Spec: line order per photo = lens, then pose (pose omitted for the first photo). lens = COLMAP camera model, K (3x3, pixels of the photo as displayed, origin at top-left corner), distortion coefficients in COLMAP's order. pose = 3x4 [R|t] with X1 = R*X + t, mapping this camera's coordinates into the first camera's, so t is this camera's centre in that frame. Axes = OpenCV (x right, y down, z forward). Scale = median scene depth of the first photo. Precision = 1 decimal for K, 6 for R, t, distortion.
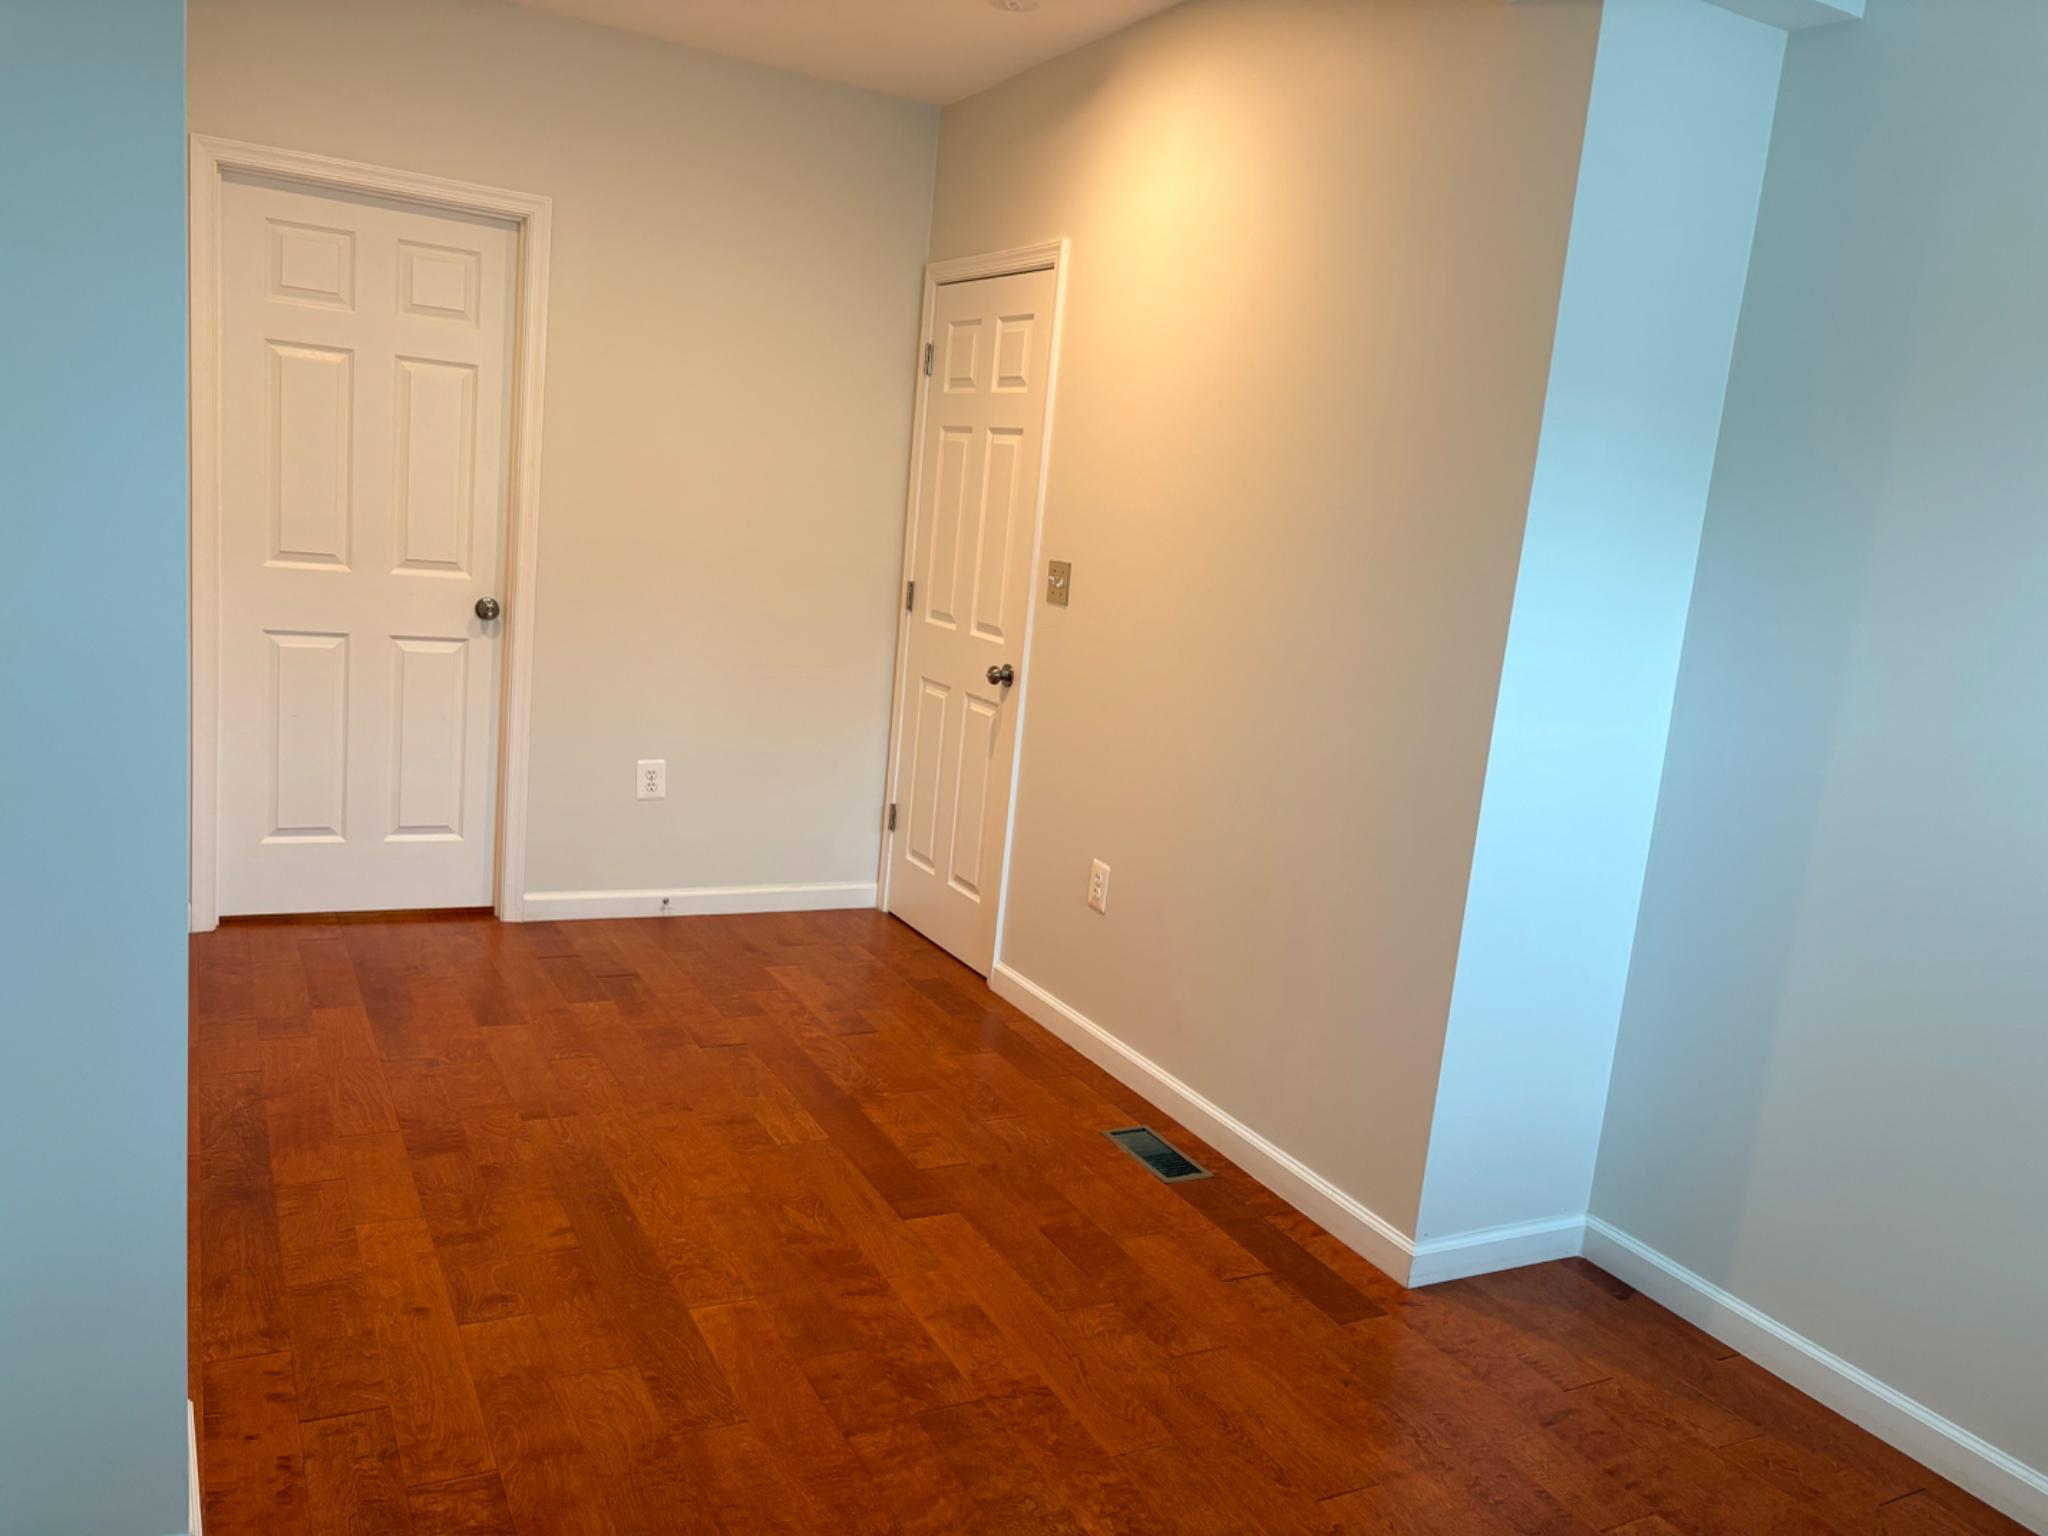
lens RADIAL K [[1560.1, 0, 1016.1], [0, 1560.1, 773.3], [0, 0, 1]] dist [0.054980, -0.016269]
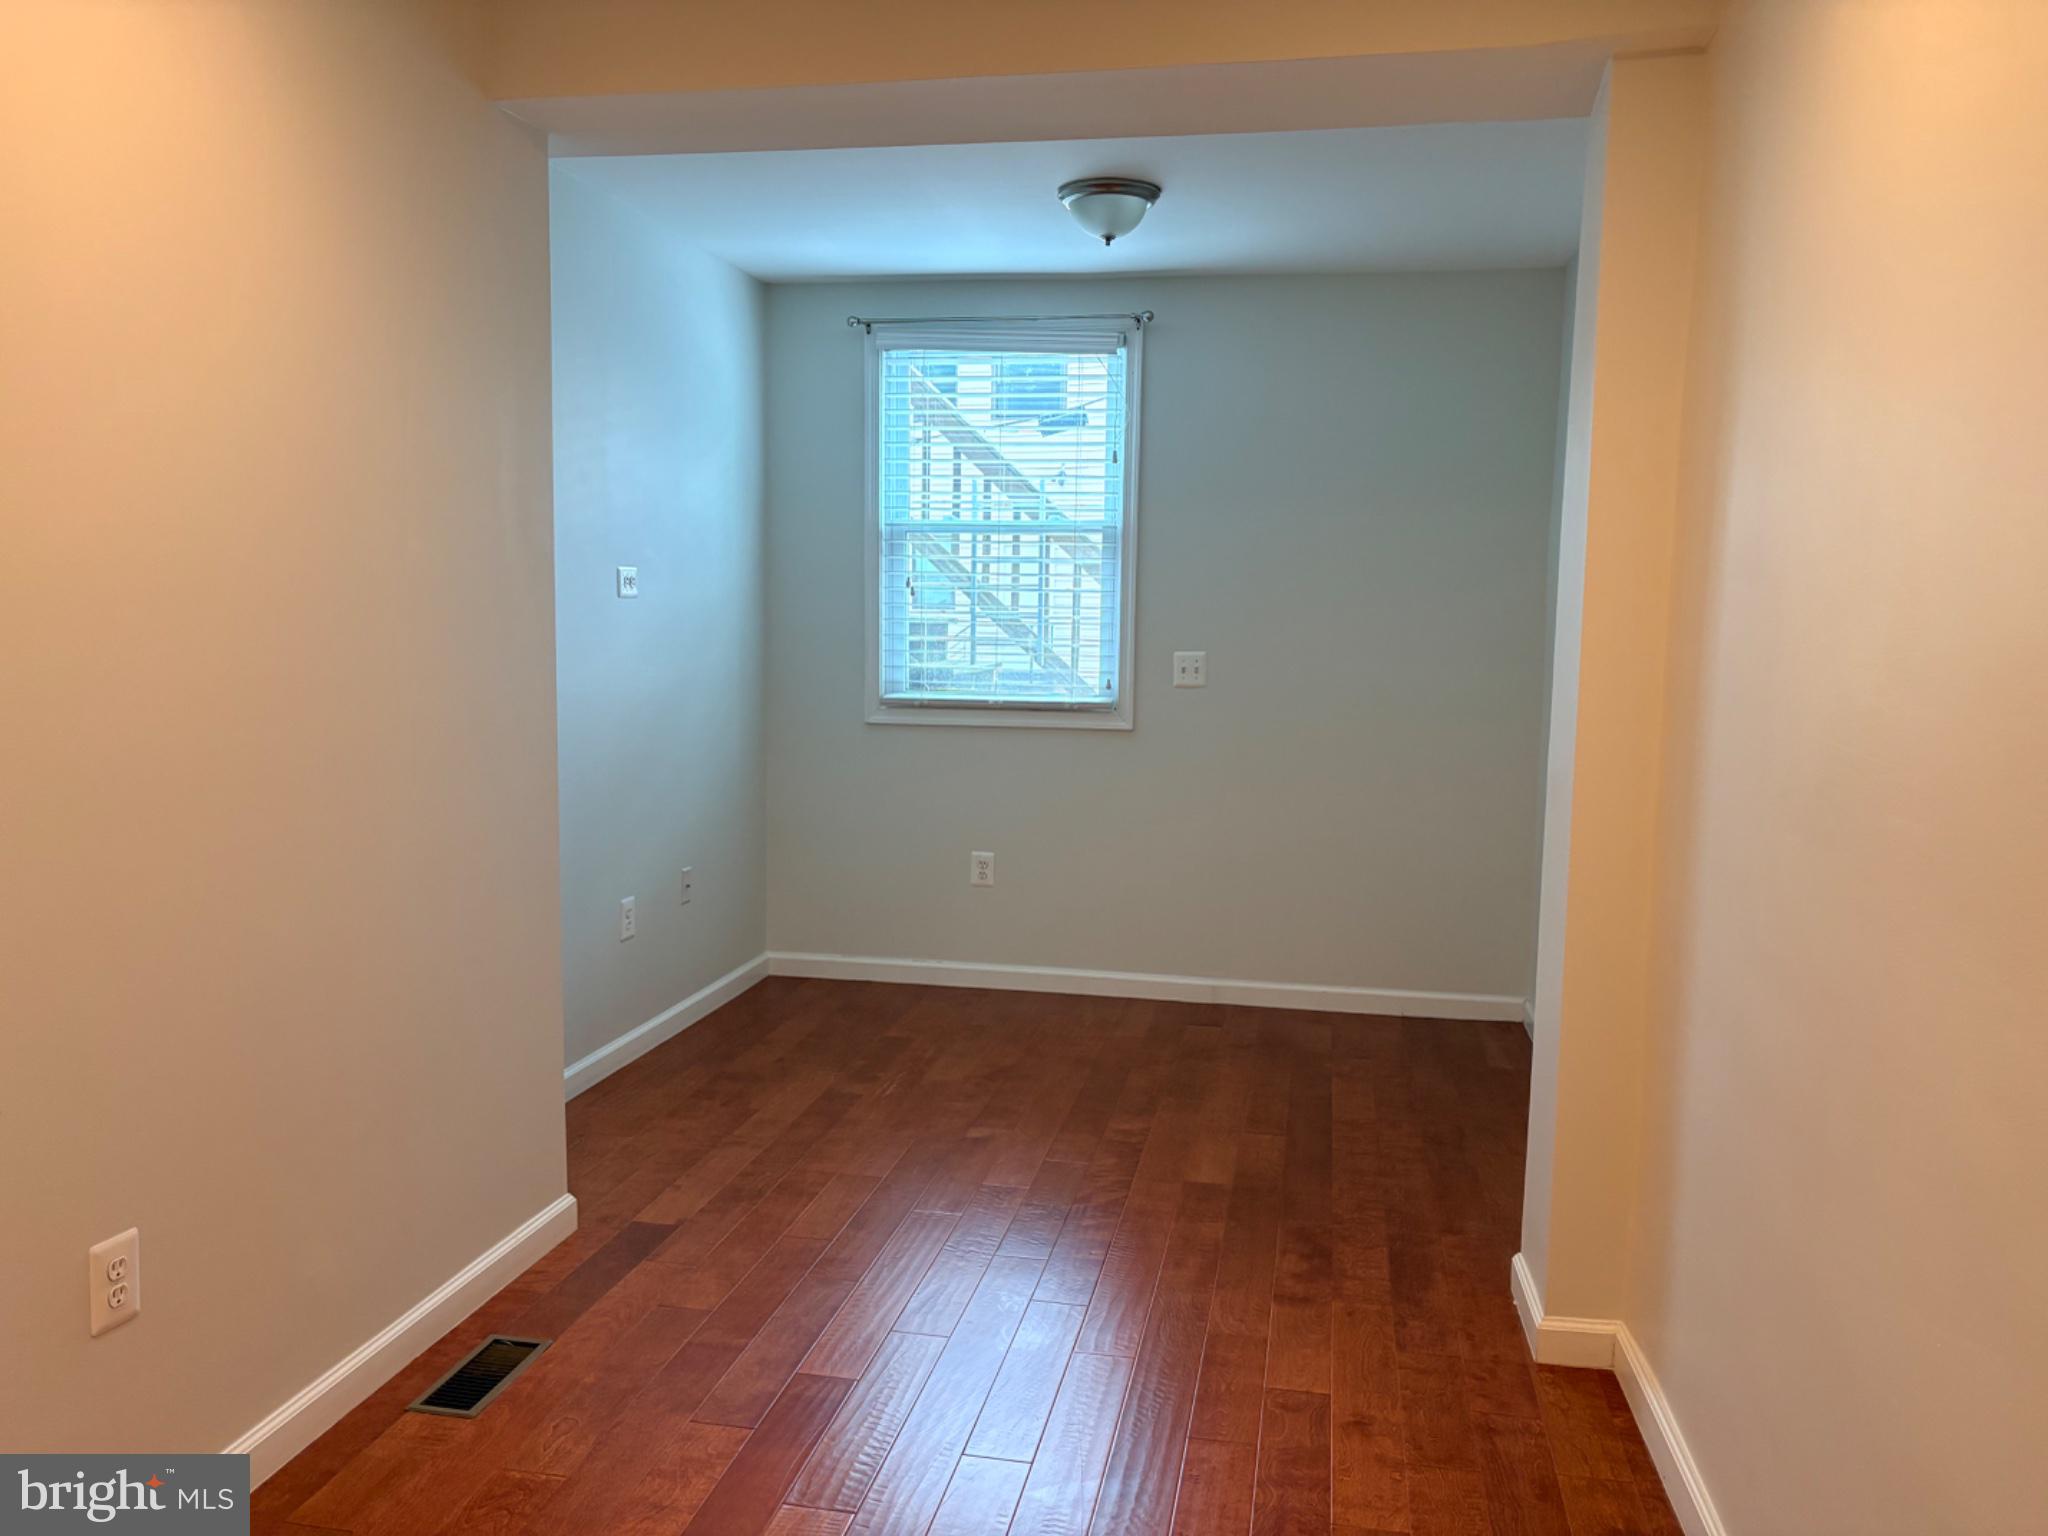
lens RADIAL K [[1560.1, 0, 1024.6], [0, 1560.1, 767.0], [0, 0, 1]] dist [0.054980, -0.016269]
pose [[-0.775835, -0.170382, 0.607495, -0.757473], [0.017688, 0.956596, 0.290881, -0.385730], [-0.630688, 0.236421, -0.739147, 1.786987]]
